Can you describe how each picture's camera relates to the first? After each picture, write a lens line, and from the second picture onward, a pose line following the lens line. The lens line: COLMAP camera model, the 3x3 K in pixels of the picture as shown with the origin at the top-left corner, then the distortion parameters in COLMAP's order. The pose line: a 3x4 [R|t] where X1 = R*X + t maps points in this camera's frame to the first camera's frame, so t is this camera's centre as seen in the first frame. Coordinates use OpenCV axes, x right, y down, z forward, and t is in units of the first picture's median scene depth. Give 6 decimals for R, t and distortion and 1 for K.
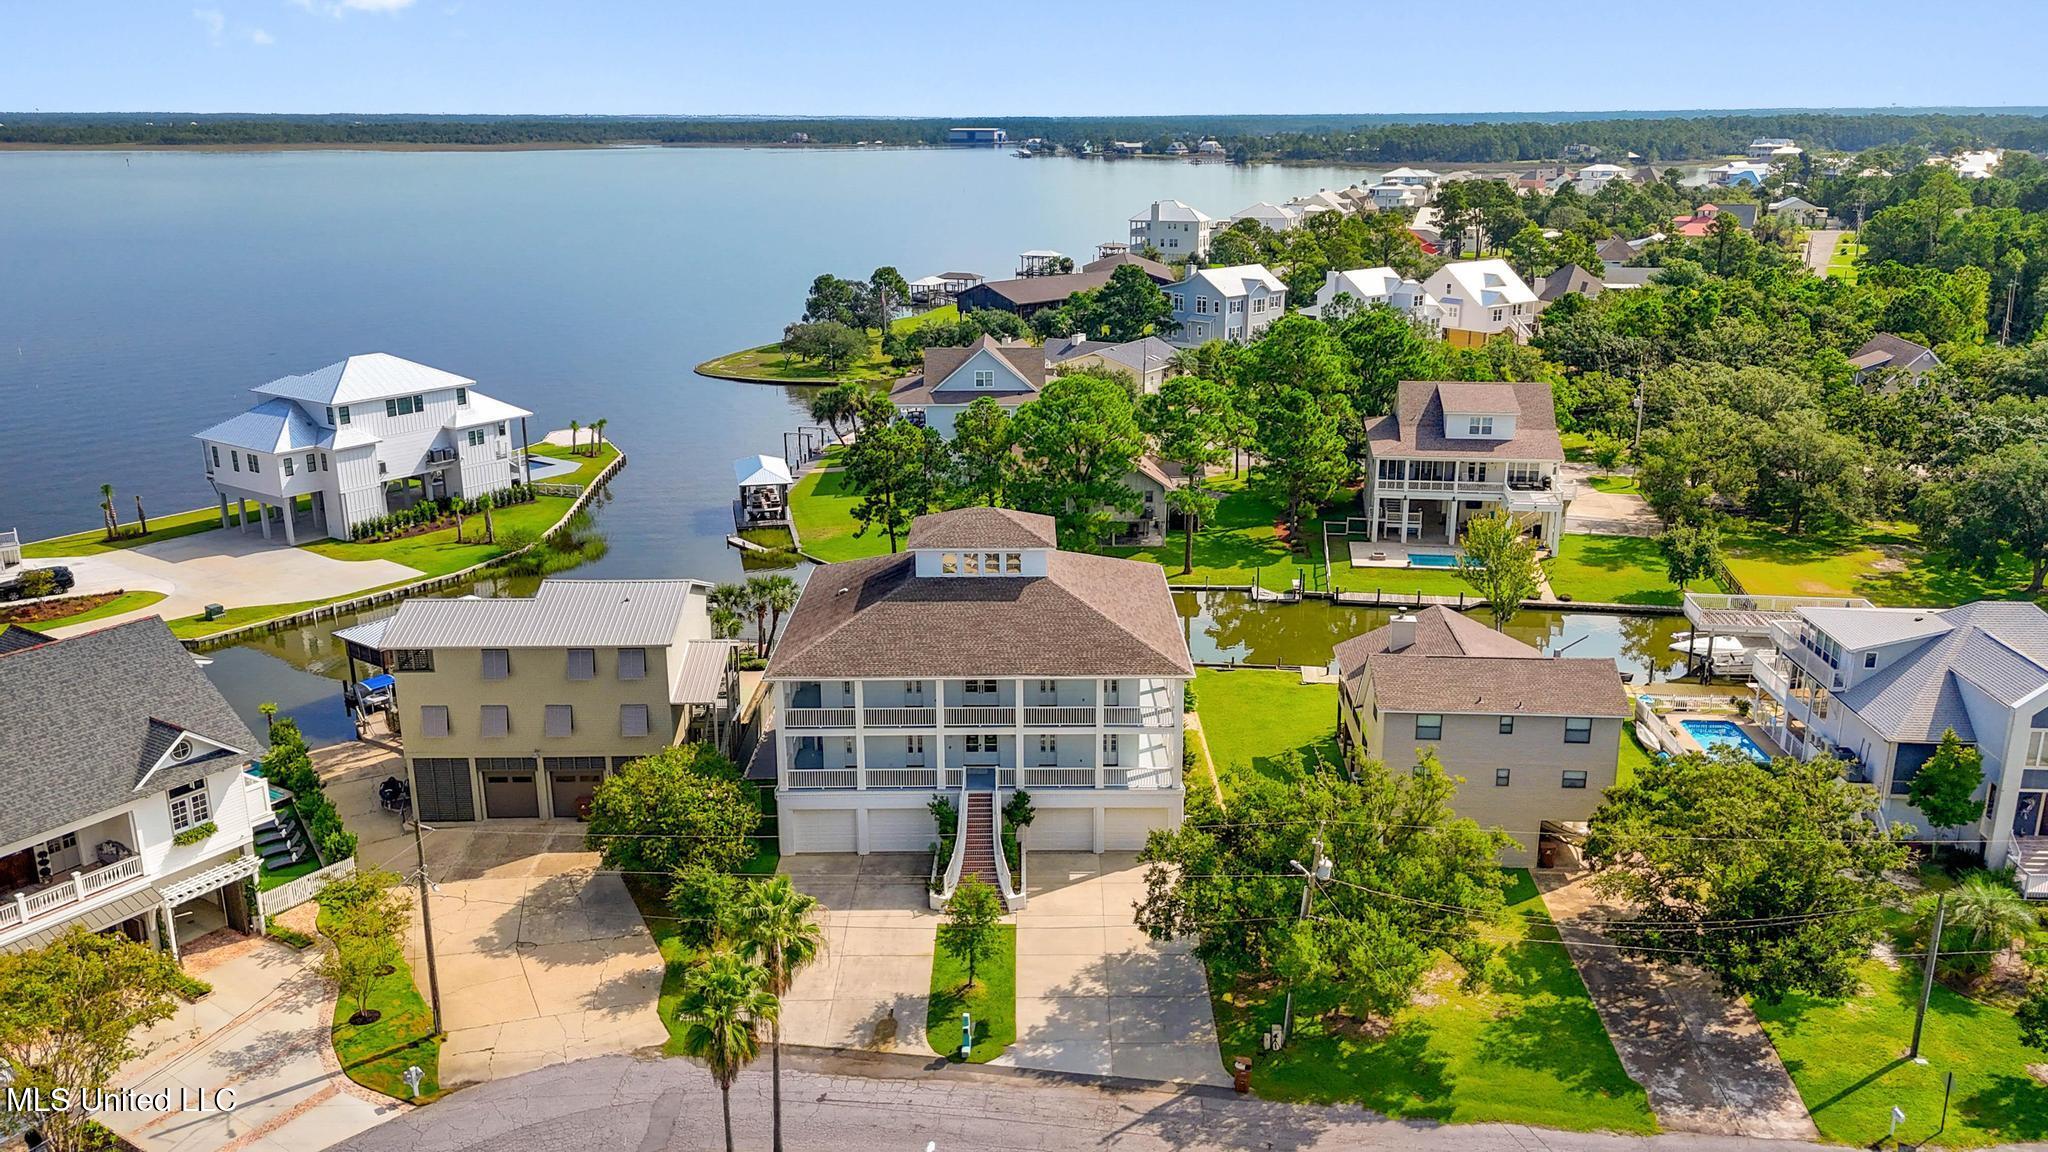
lens RADIAL K [[1519.3, 0, 1030.7], [0, 1519.3, 571.5], [0, 0, 1]] dist [0.086516, -0.095712]
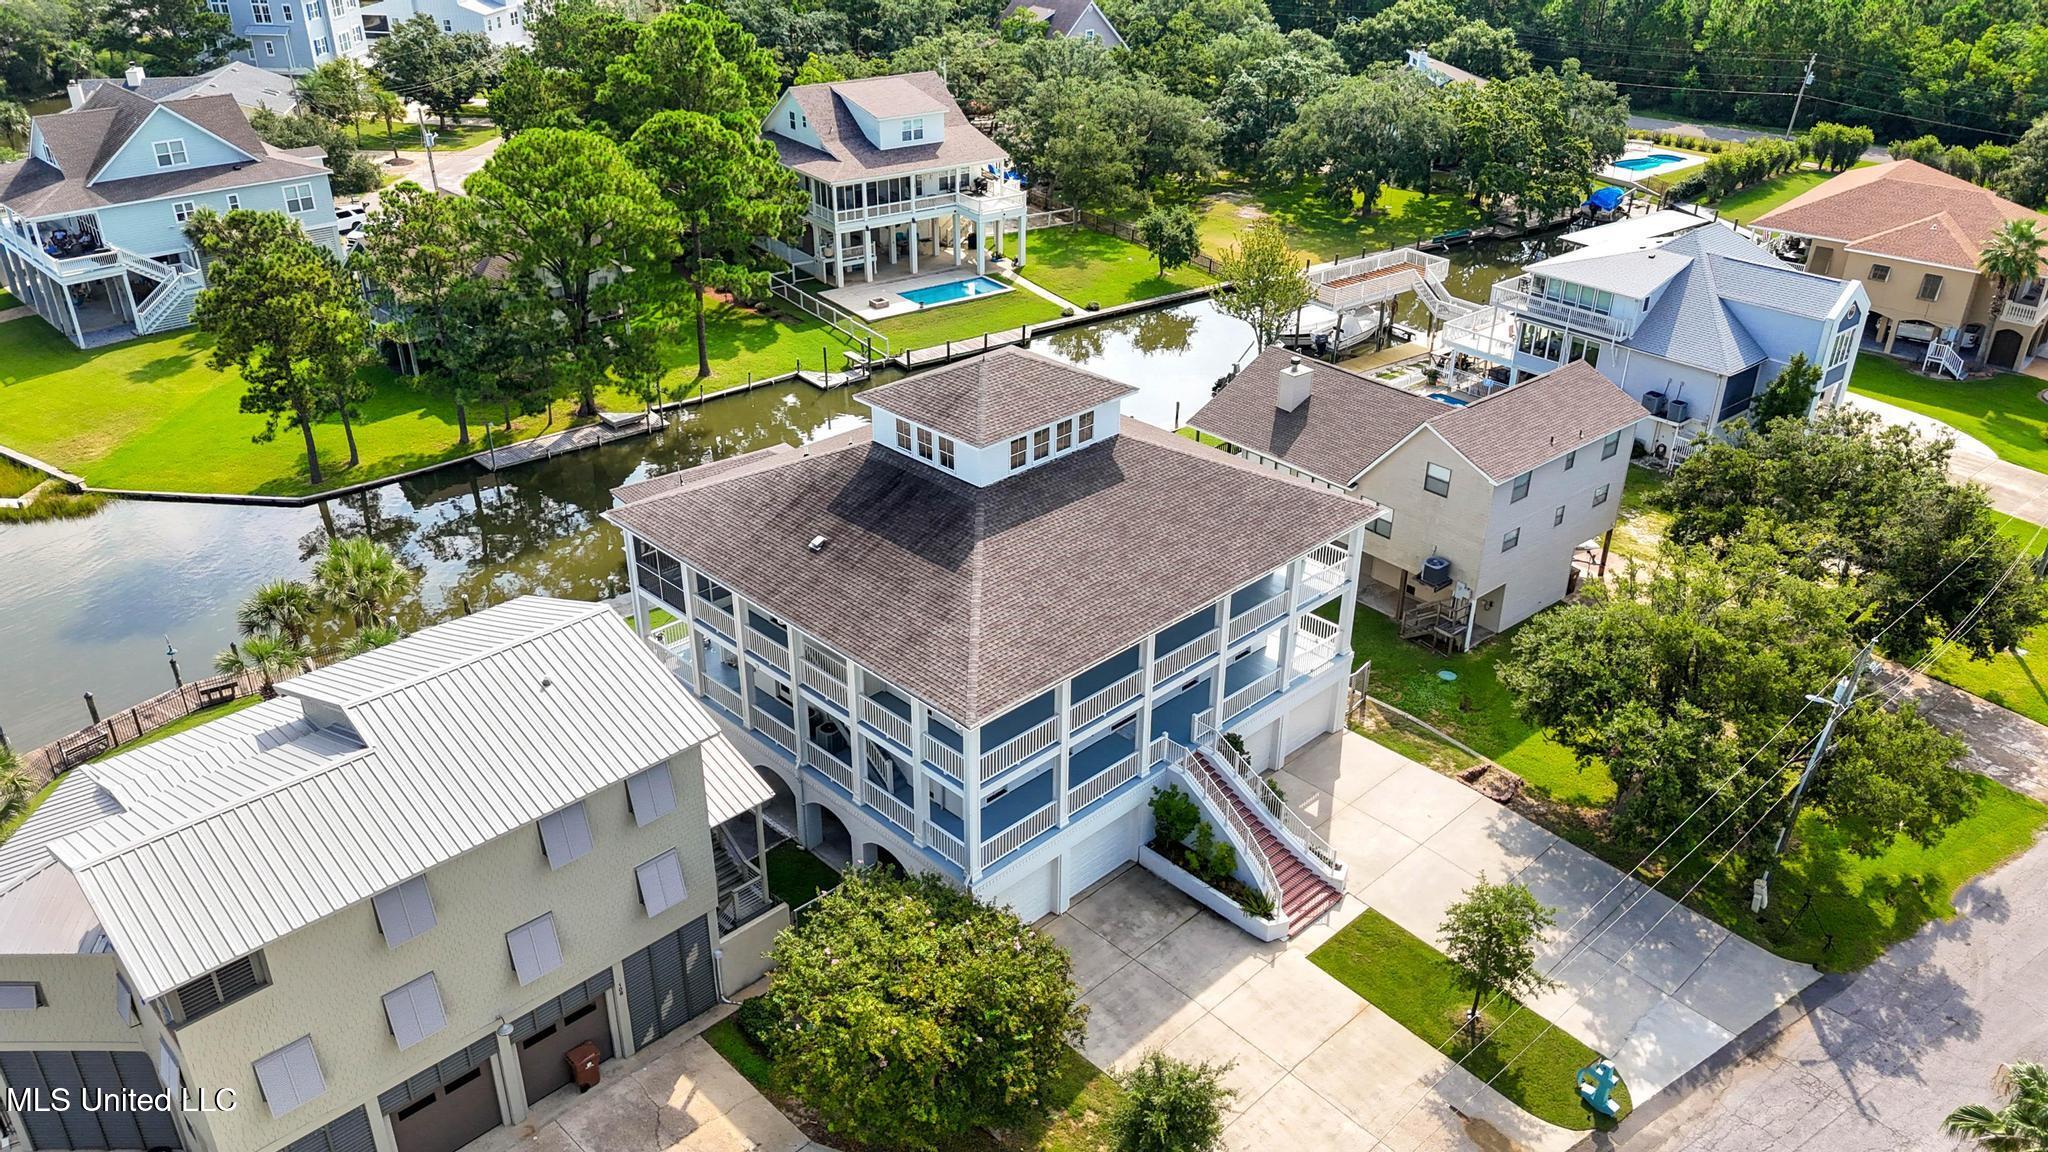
lens RADIAL K [[1476.2, 0, 1033.8], [0, 1476.2, 574.4], [0, 0, 1]] dist [0.077348, -0.082248]
pose [[0.713556, -0.320784, 0.622844, -0.298950], [0.185739, 0.943824, 0.273308, -0.083453], [-0.675528, -0.079334, 0.733054, 0.345971]]
